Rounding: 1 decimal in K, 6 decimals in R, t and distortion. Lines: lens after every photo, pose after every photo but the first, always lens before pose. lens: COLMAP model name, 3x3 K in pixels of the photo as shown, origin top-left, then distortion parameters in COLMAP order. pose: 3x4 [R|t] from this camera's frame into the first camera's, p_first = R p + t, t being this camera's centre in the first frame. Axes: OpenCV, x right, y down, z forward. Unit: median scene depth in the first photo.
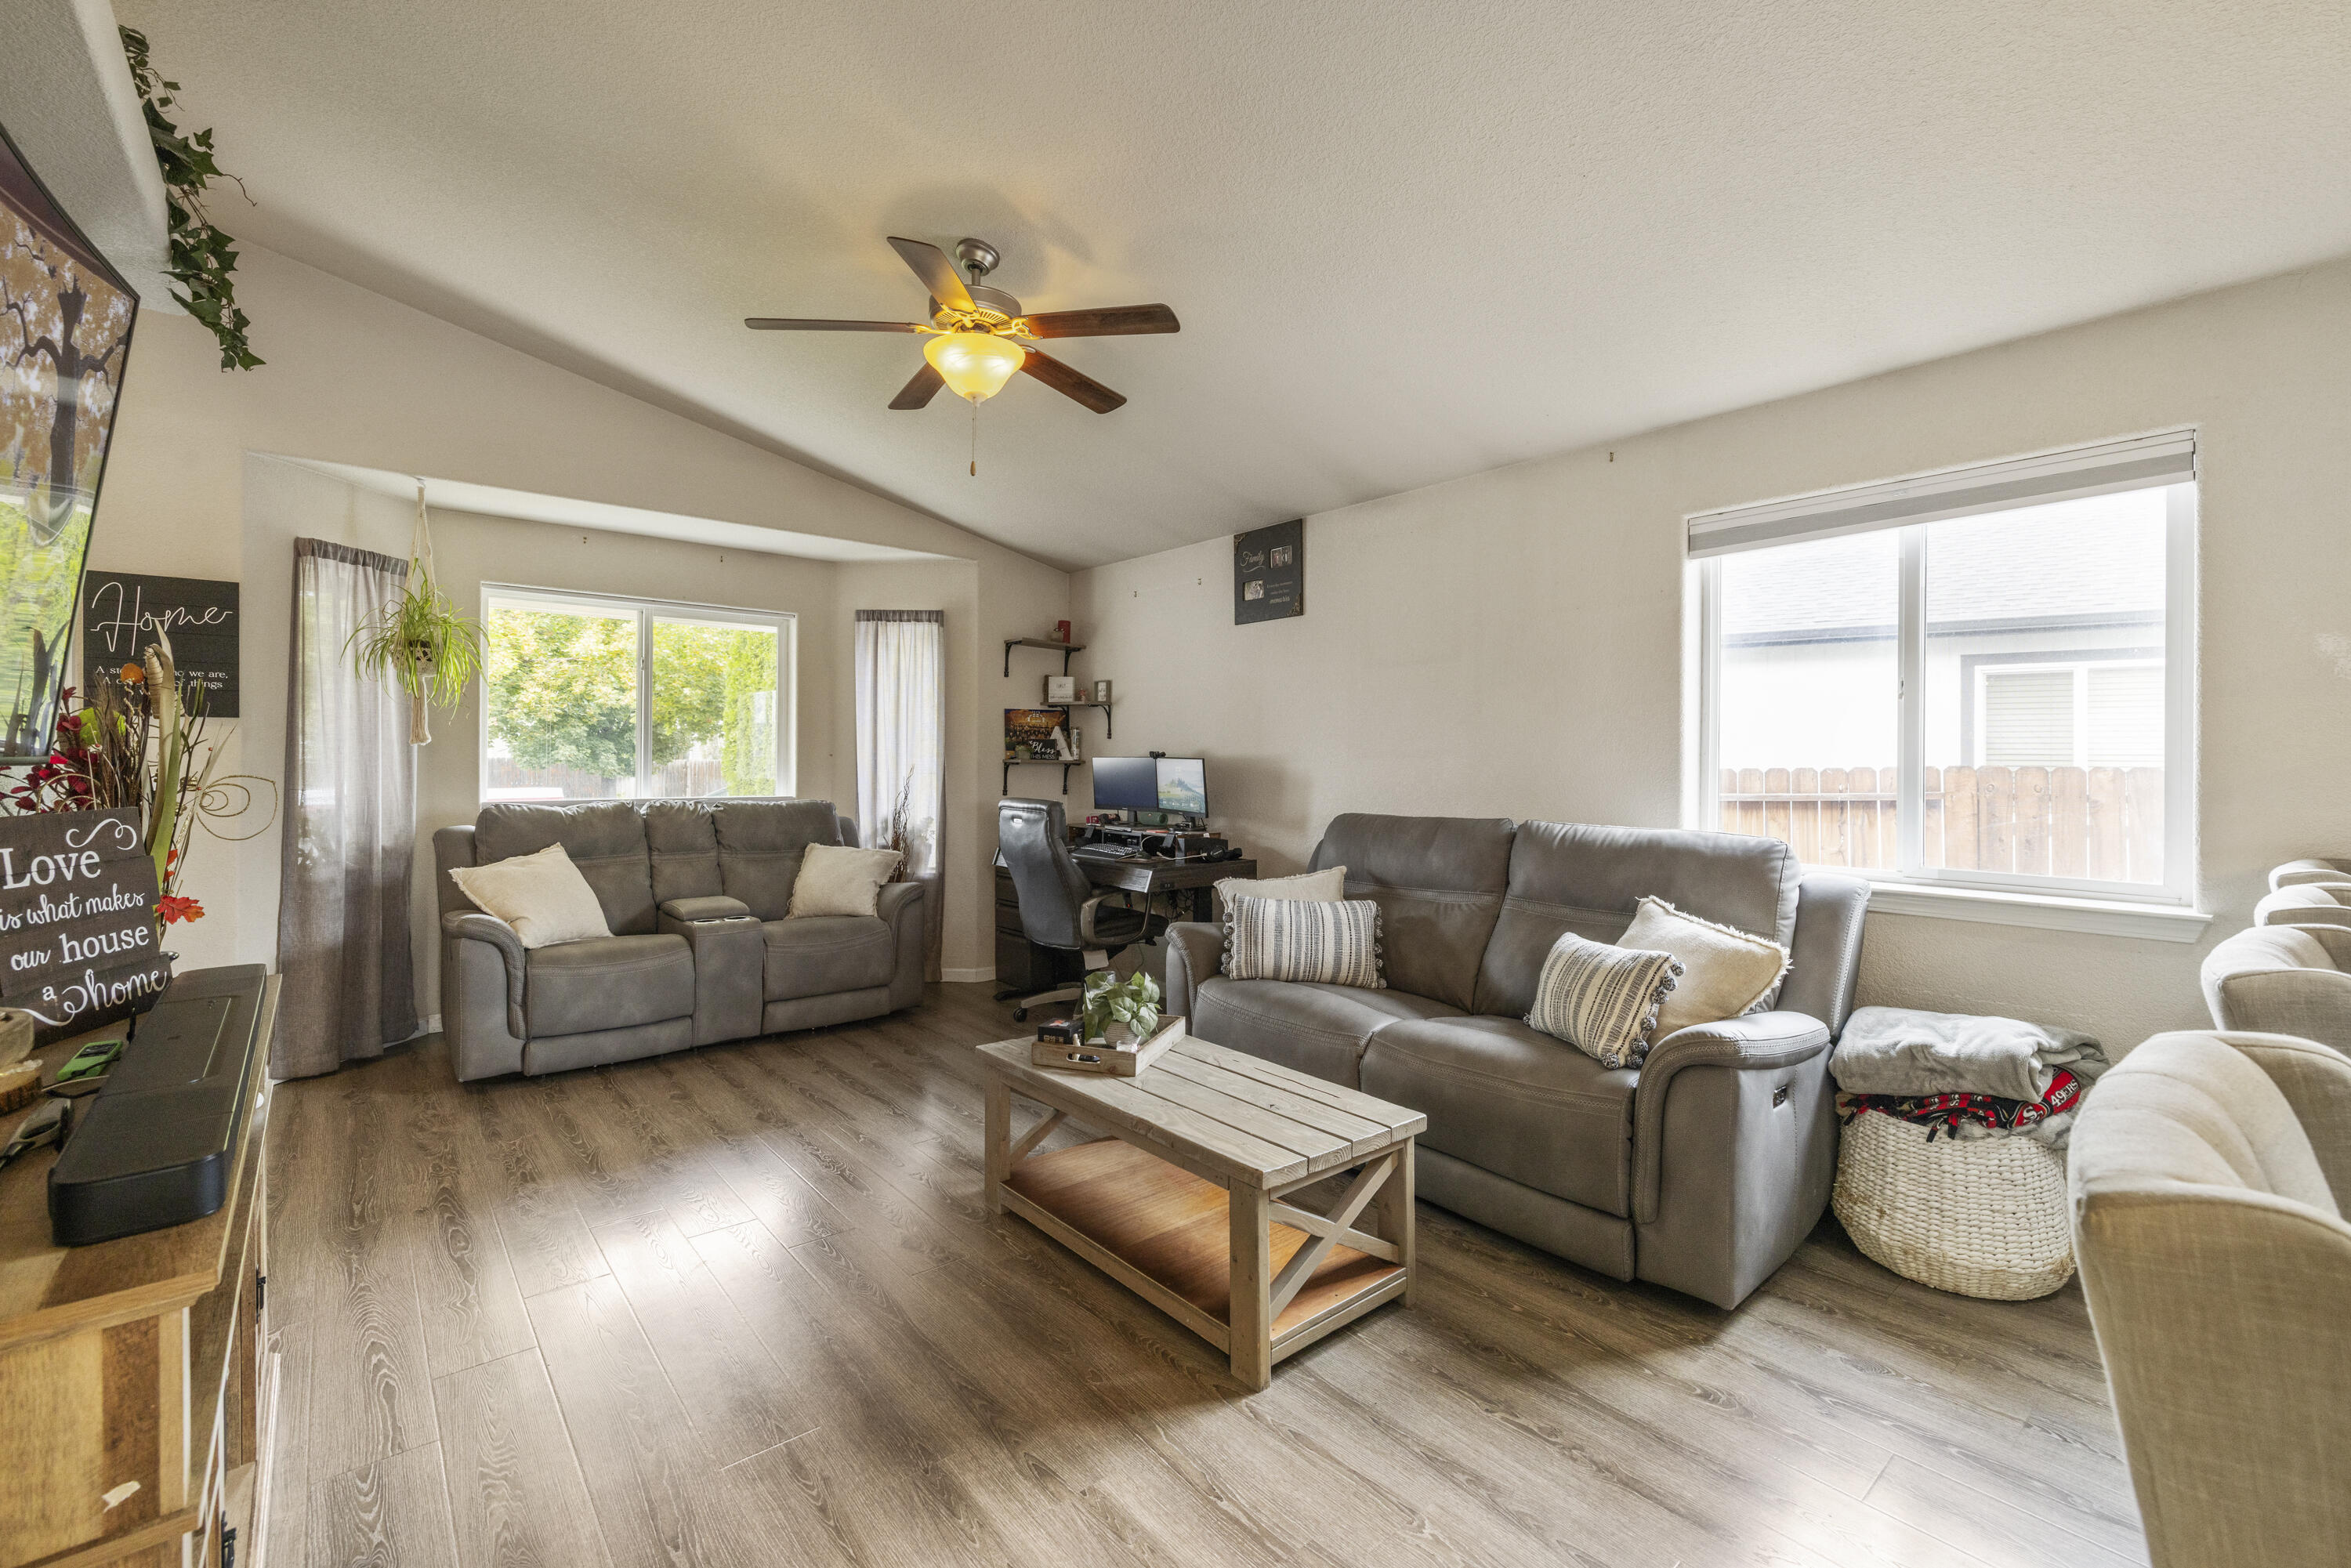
lens RADIAL K [[992.3, 0, 1160.2], [0, 992.3, 763.1], [0, 0, 1]] dist [0.000413, 0.000437]
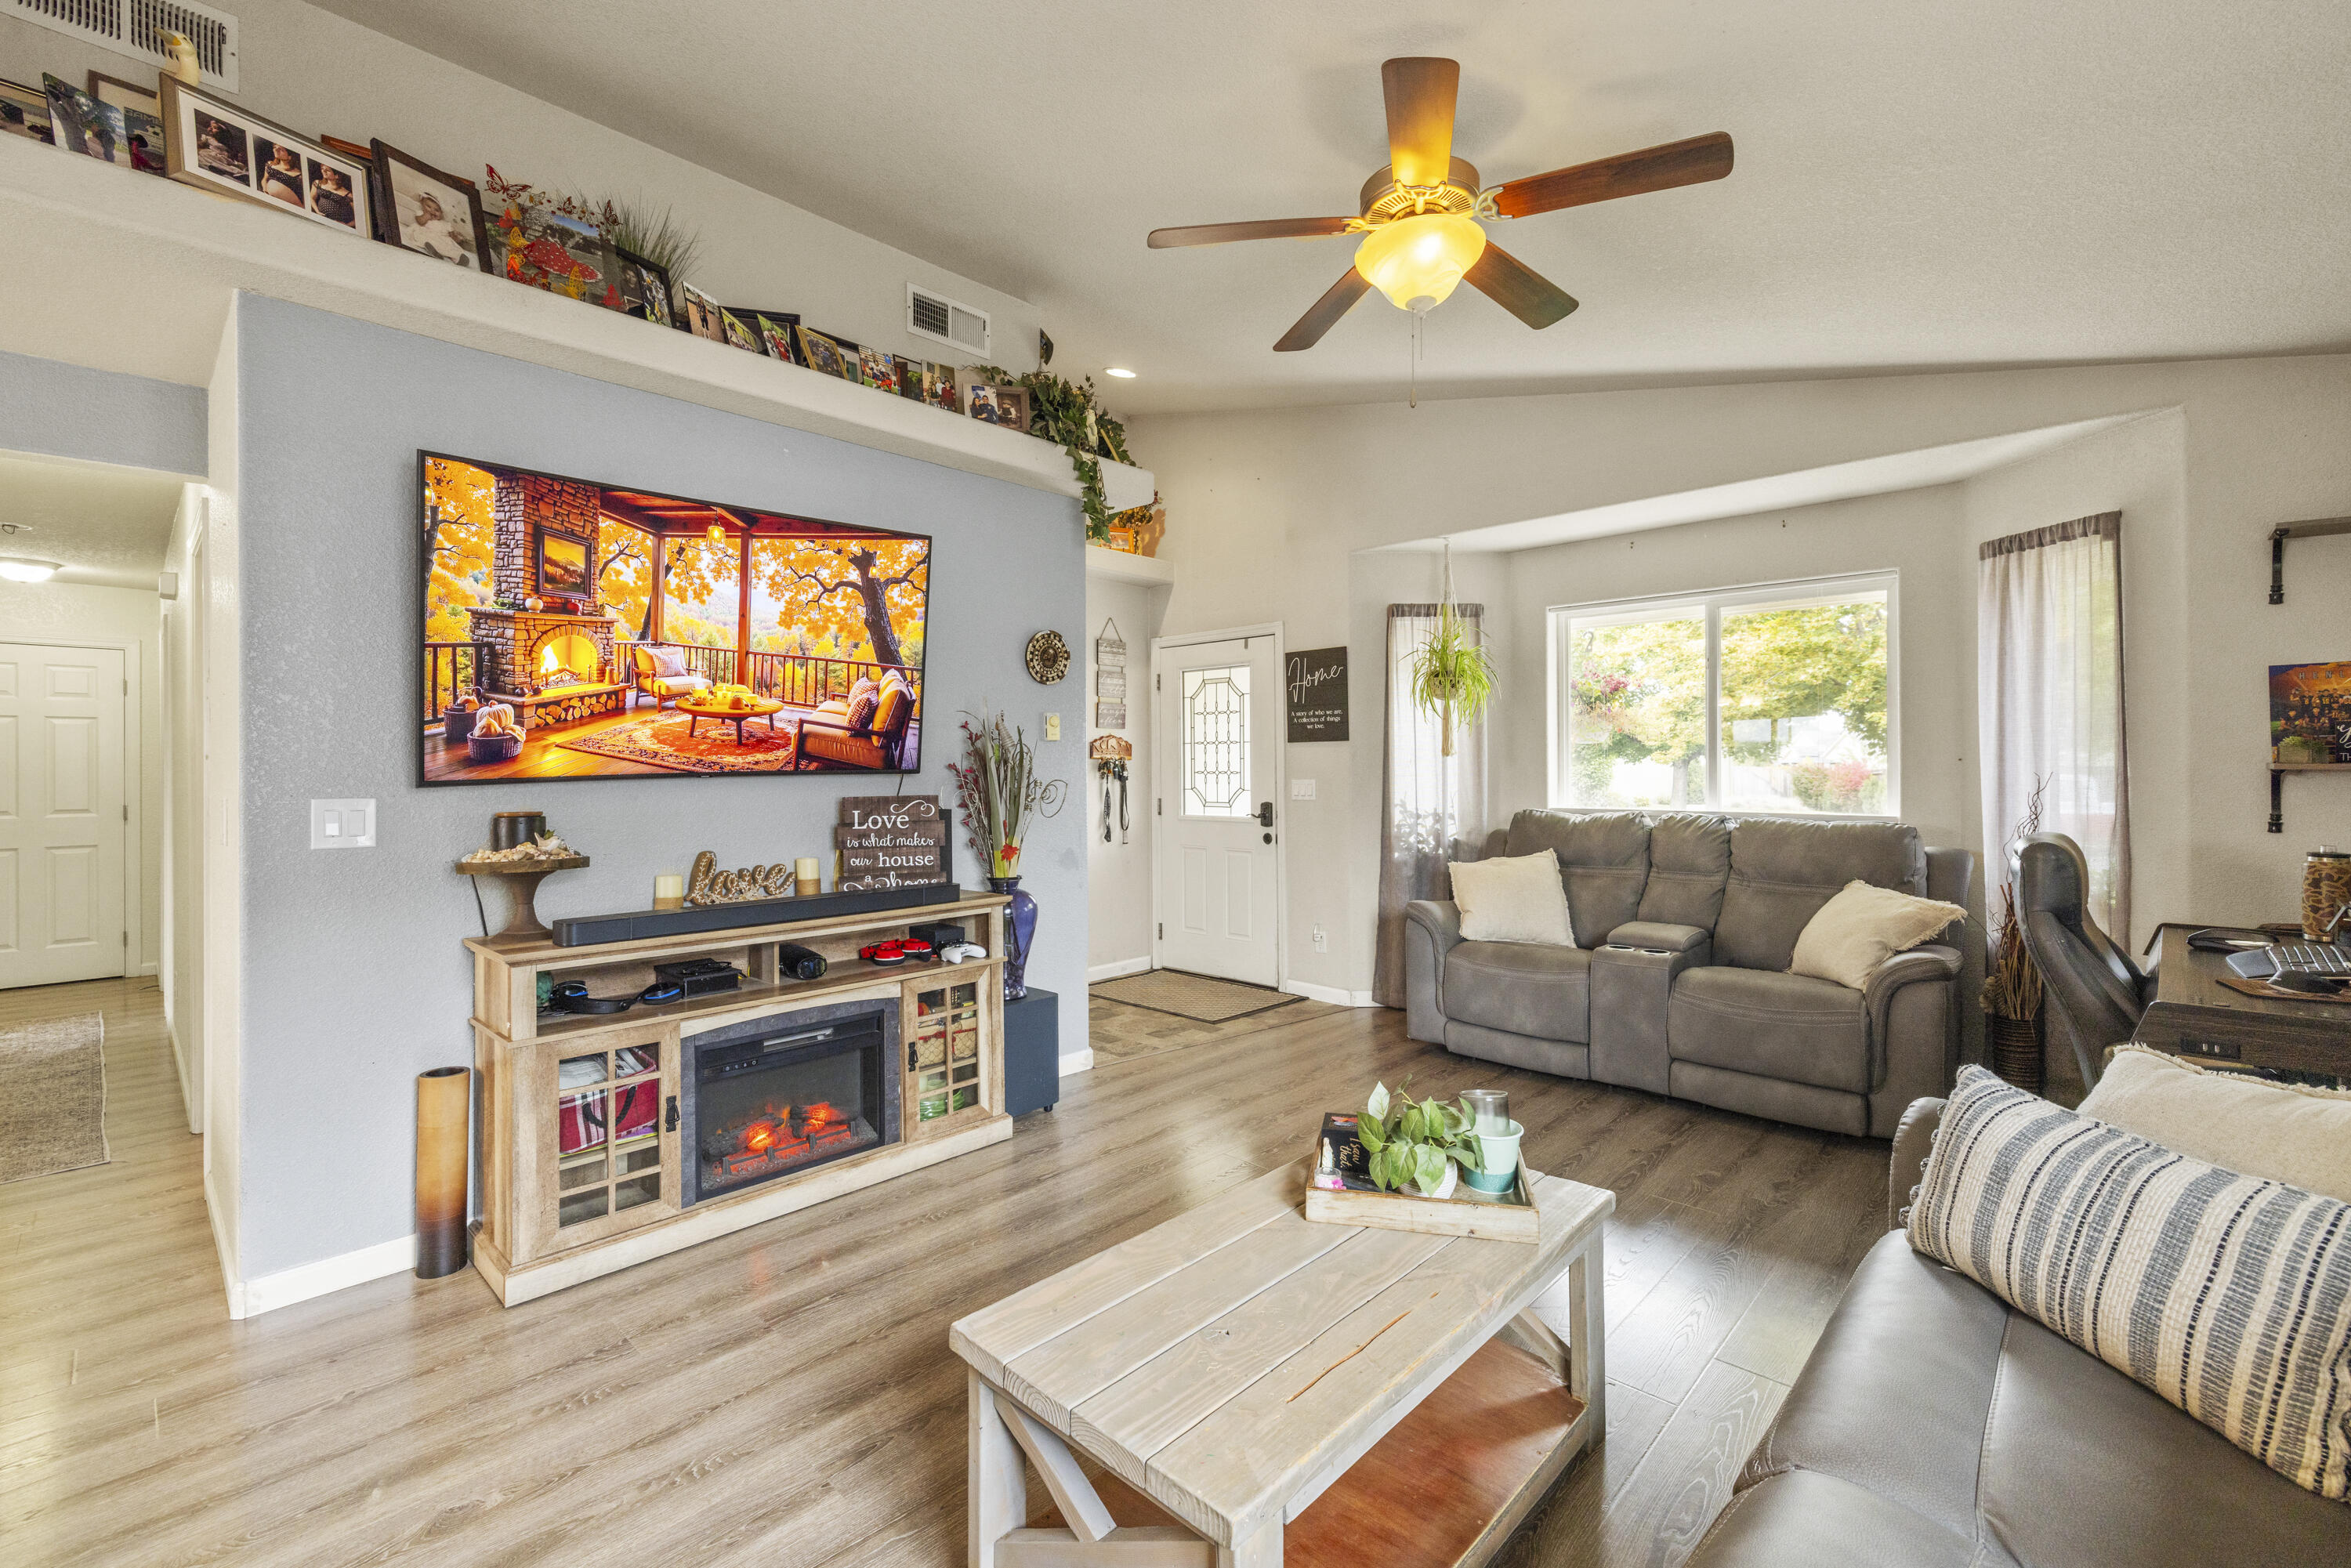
lens RADIAL K [[992.3, 0, 1165.1], [0, 992.3, 769.4], [0, 0, 1]] dist [0.000413, 0.000437]
pose [[0.113739, -0.003925, -0.993503, 0.380267], [0.001323, 0.999992, -0.003799, 0.000638], [0.993510, -0.000882, 0.113743, 0.476893]]
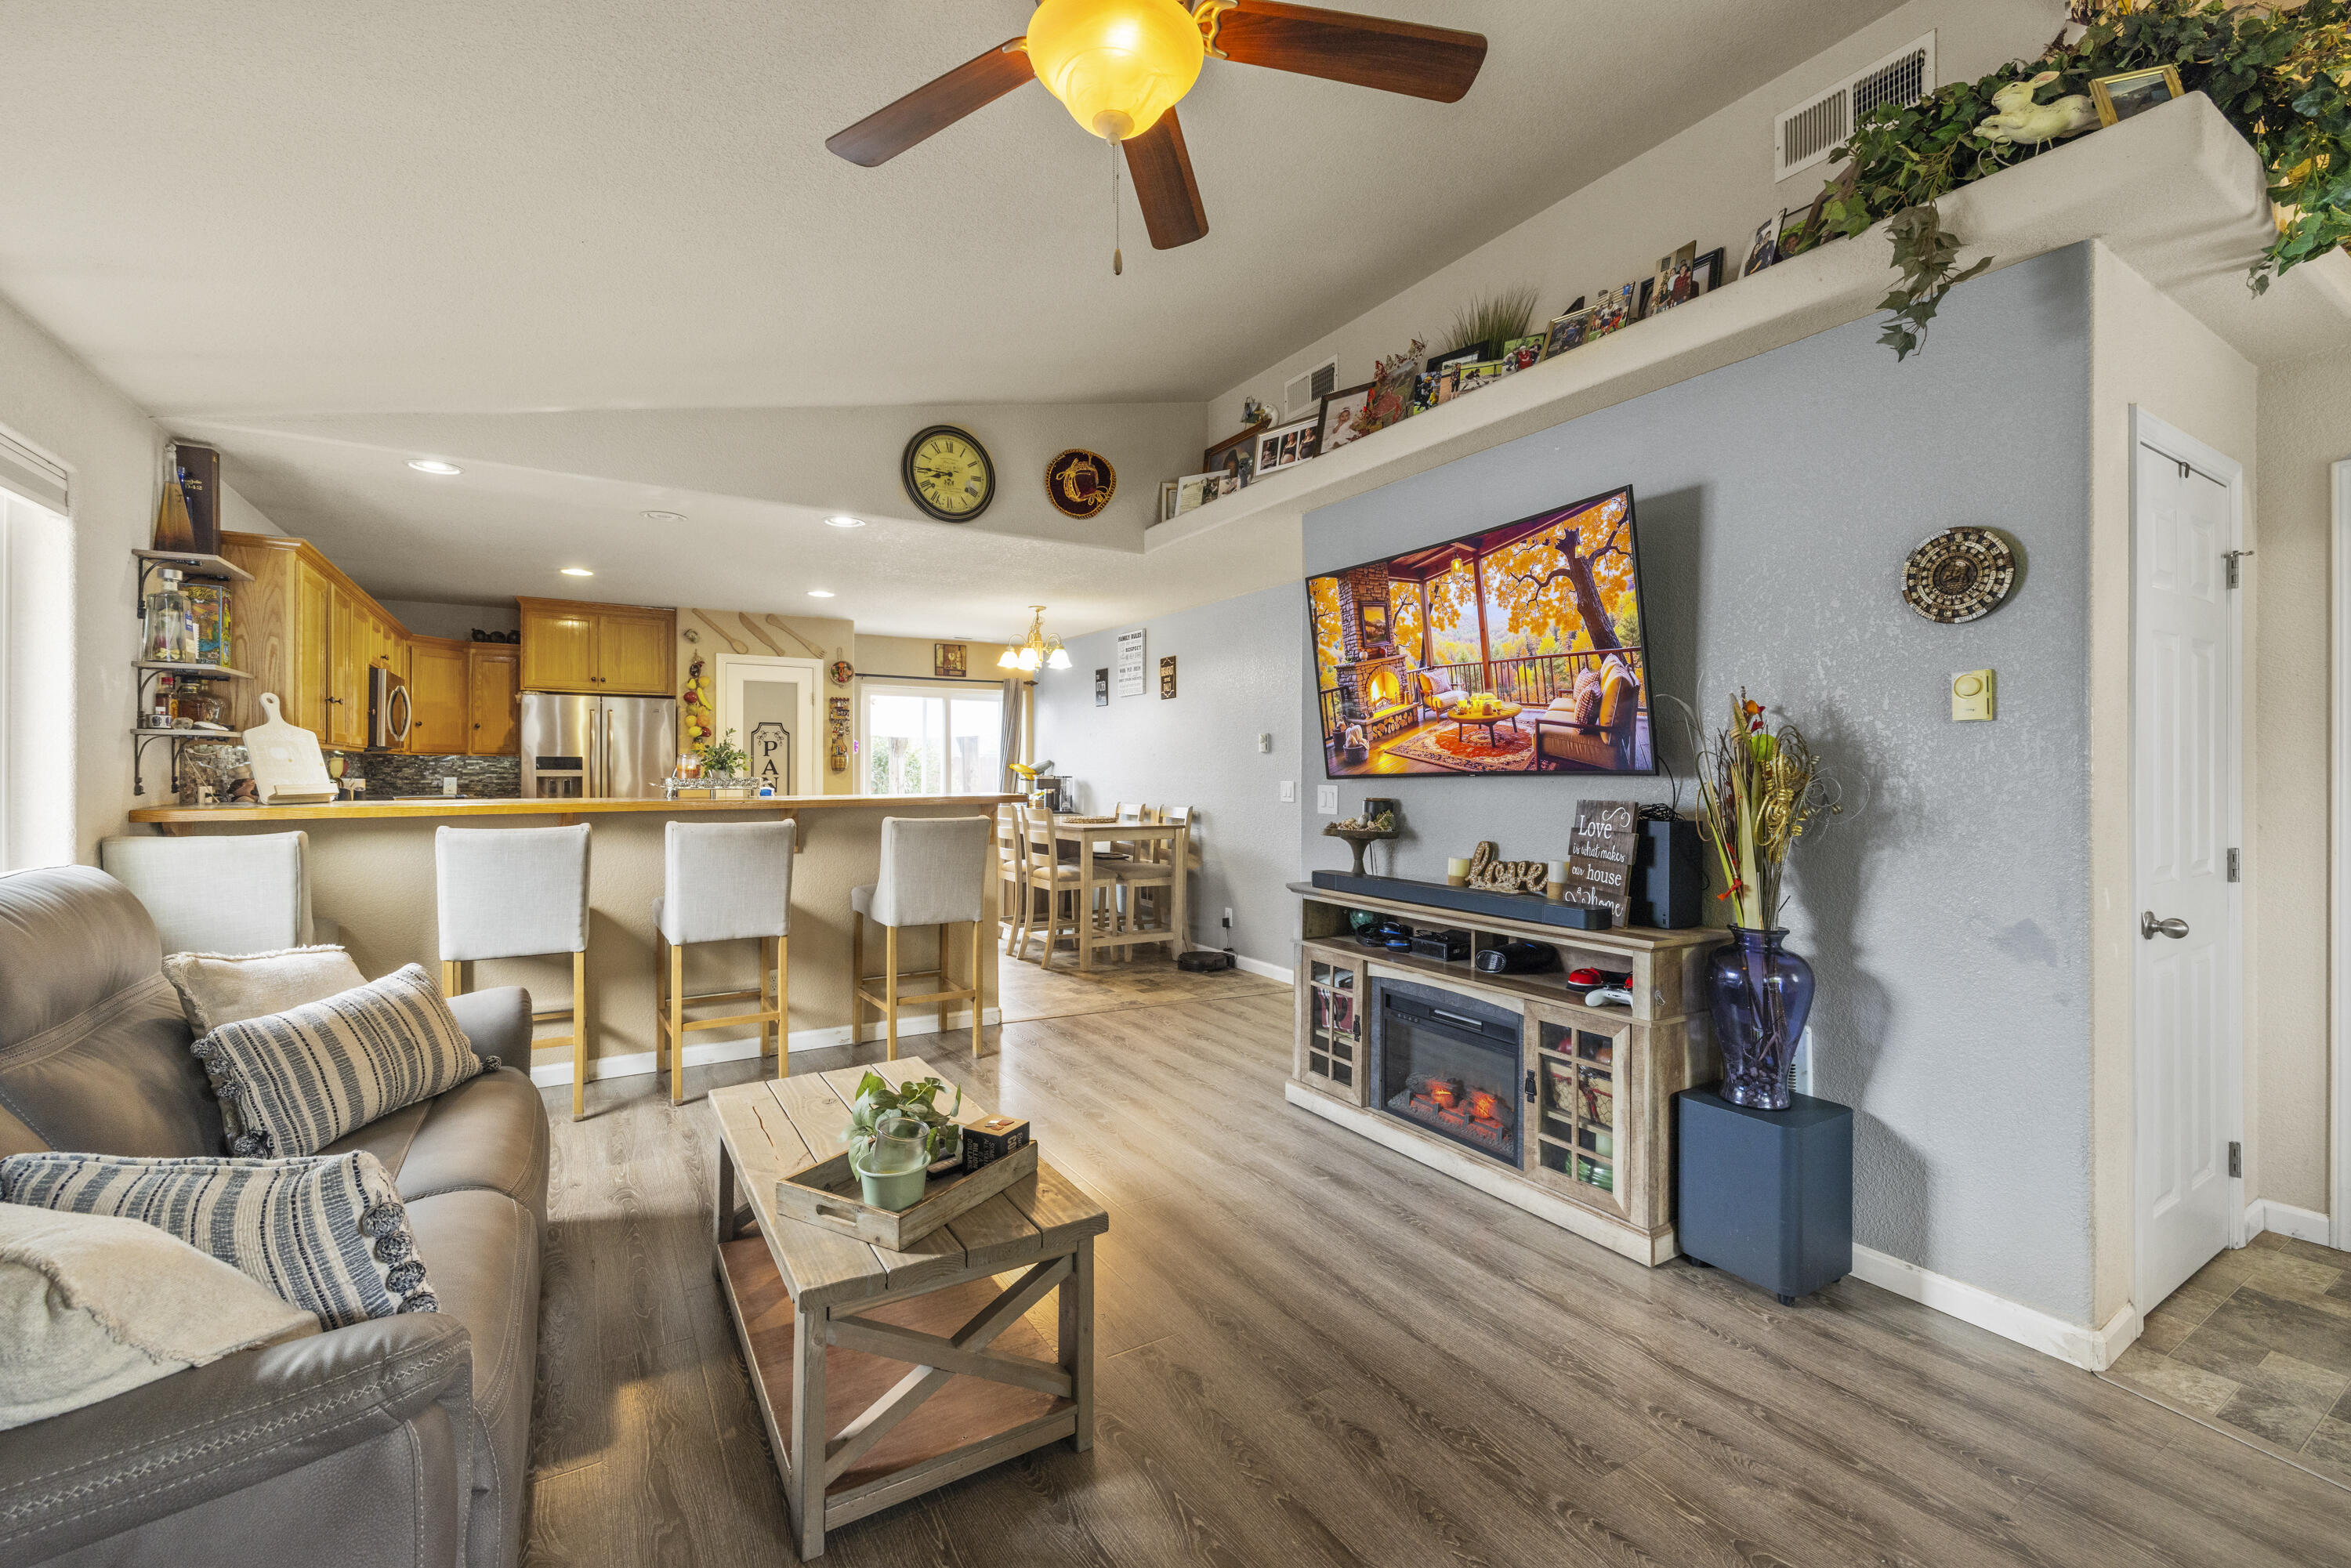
lens RADIAL K [[992.3, 0, 1164.6], [0, 992.3, 775.4], [0, 0, 1]] dist [0.000413, 0.000437]
pose [[-0.989225, -0.007965, 0.146189, -0.201078], [-0.006547, 0.999927, 0.010174, -0.003875], [-0.146259, 0.009108, -0.989204, 1.045947]]
